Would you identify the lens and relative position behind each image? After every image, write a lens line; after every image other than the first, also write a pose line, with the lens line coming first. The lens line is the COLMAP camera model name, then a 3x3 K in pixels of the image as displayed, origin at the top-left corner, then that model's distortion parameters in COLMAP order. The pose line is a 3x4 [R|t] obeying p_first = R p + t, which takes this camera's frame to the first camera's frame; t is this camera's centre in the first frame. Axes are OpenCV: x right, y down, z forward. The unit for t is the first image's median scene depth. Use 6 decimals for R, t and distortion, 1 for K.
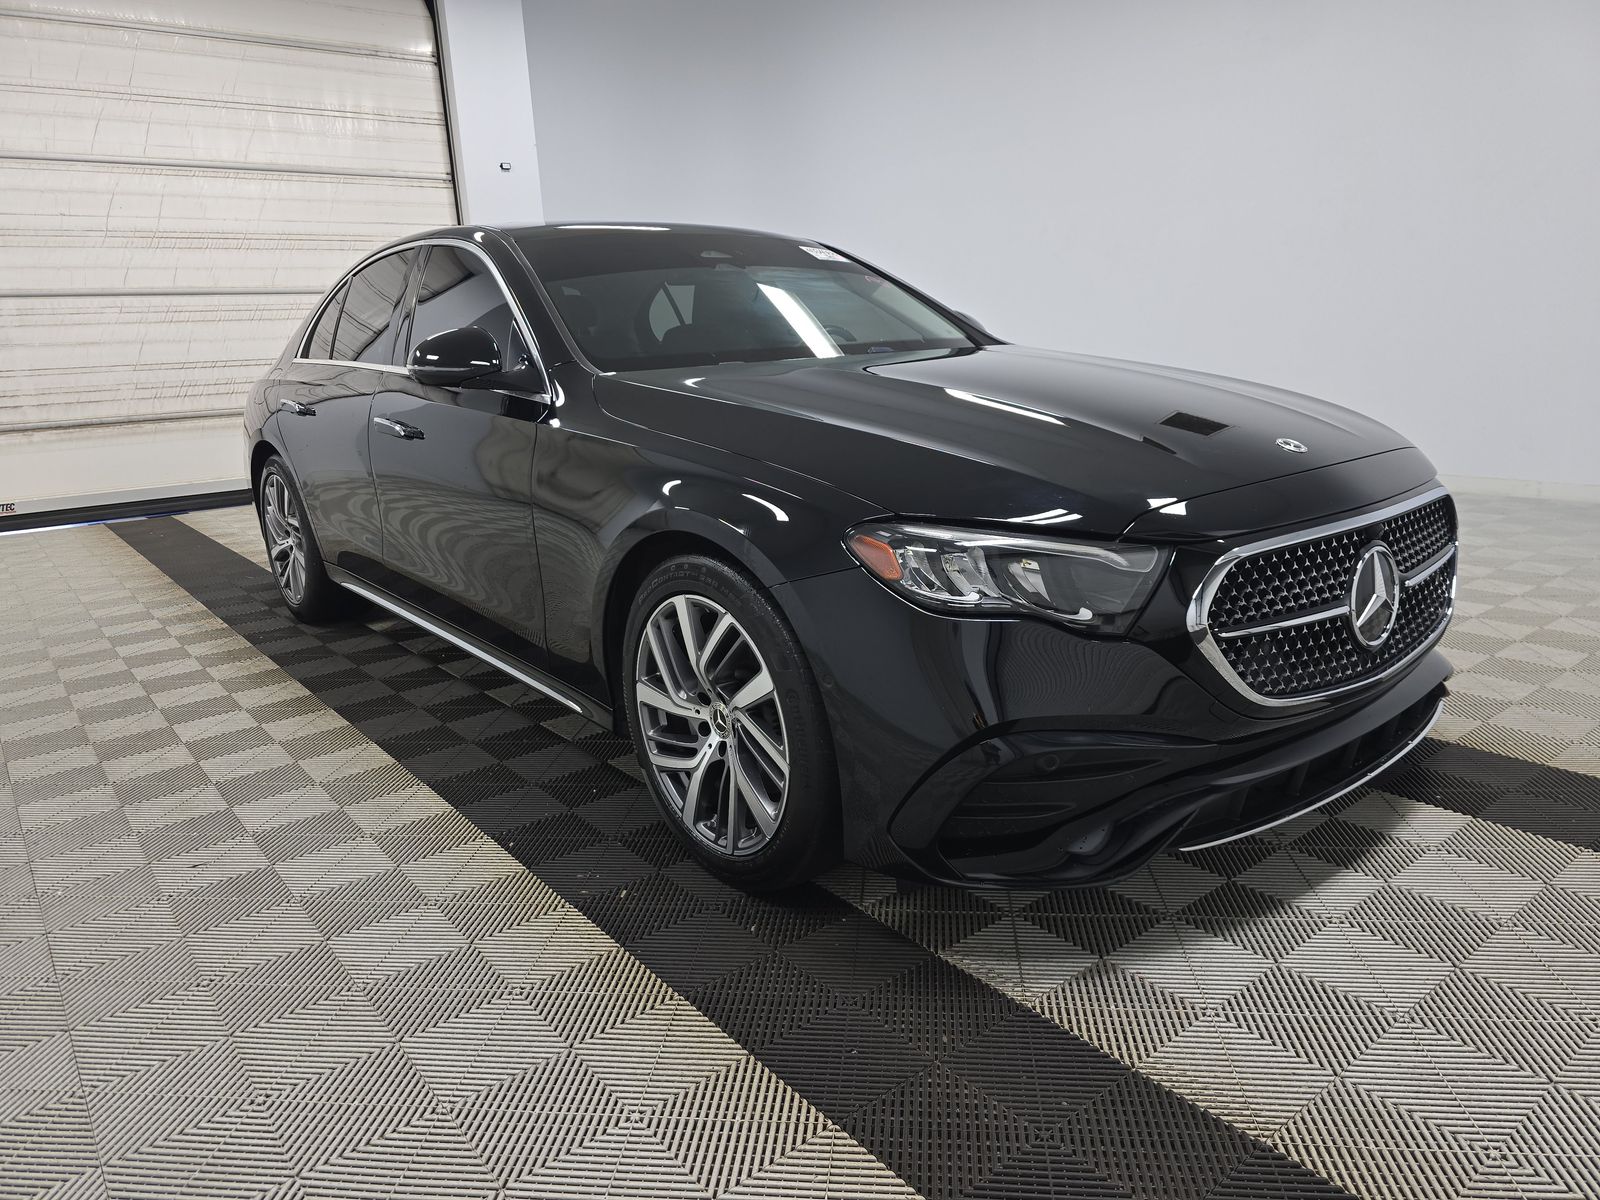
lens RADIAL K [[1070.1, 0, 800.0], [0, 1070.1, 600.0], [0, 0, 1]] dist [0.002911, -0.000061]
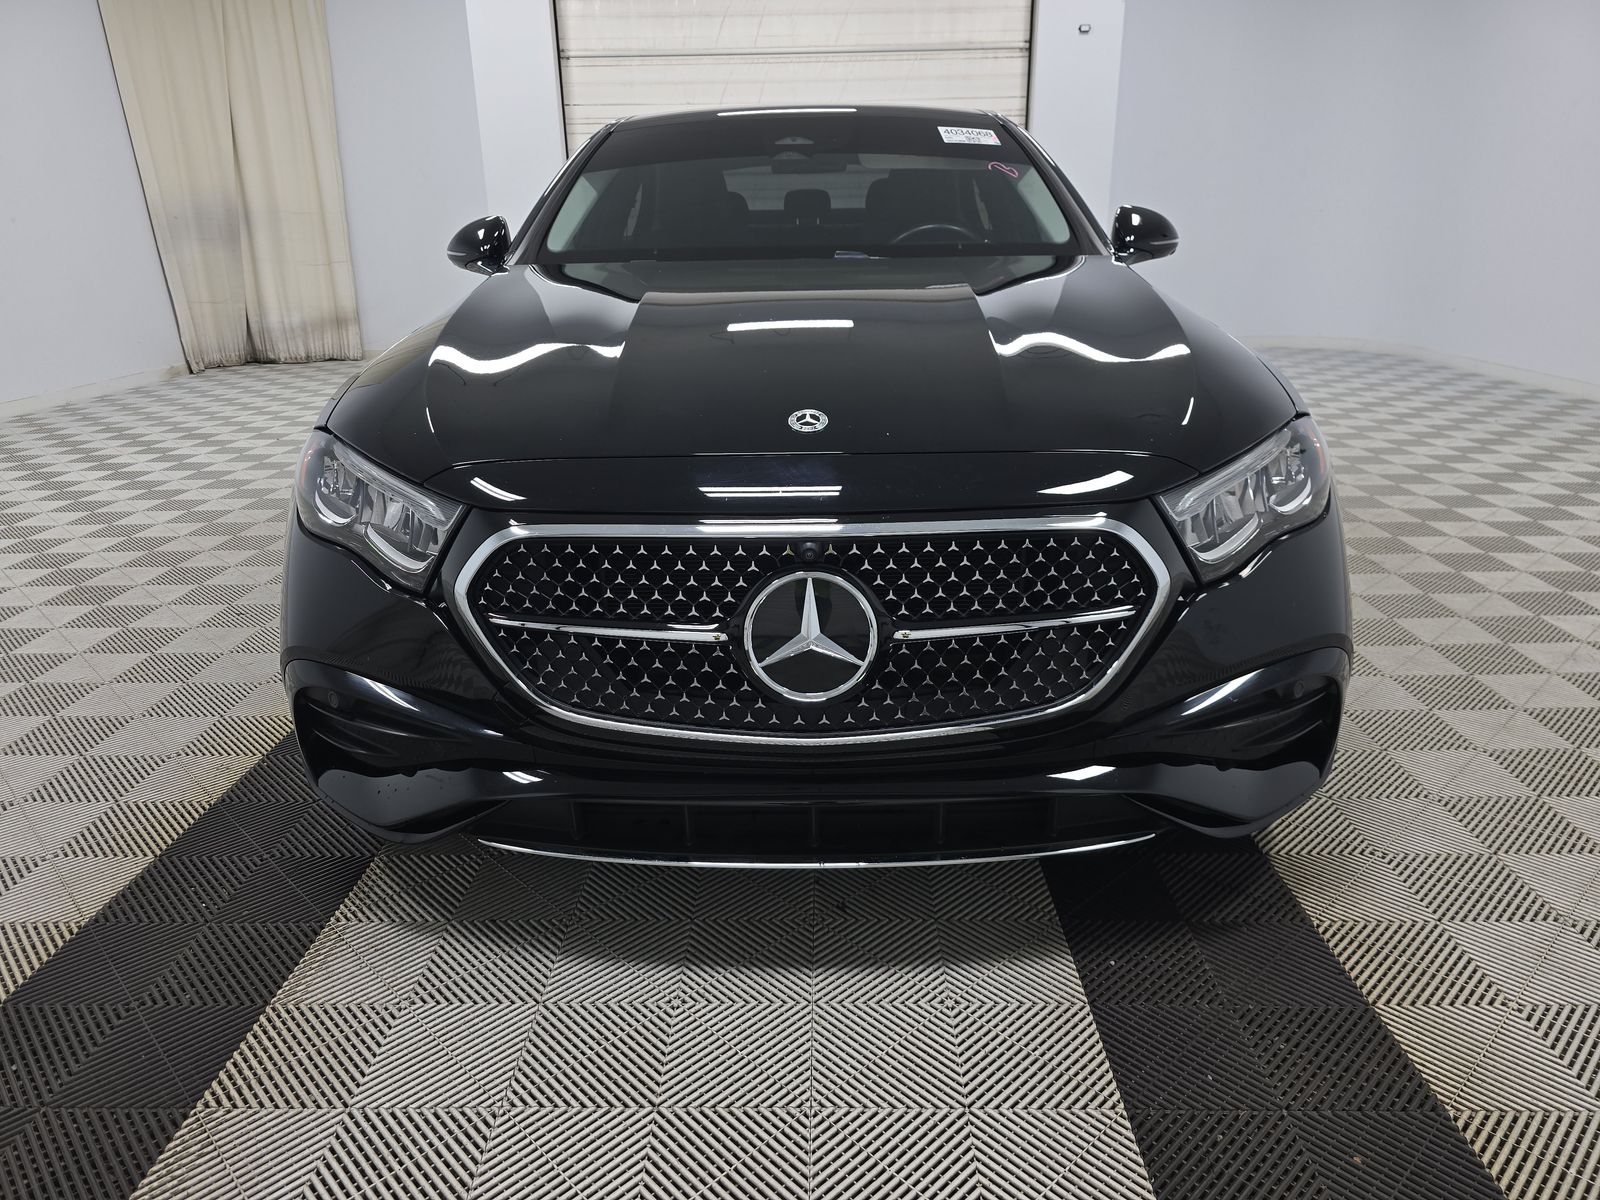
lens RADIAL K [[1075.6, 0, 800.0], [0, 1075.6, 600.0], [0, 0, 1]] dist [0.001460, -0.000586]
pose [[0.768774, 0.238891, -0.593226, 0.262153], [-0.172927, 0.970707, 0.166803, -0.041058], [0.615697, -0.025649, 0.787565, 0.111541]]
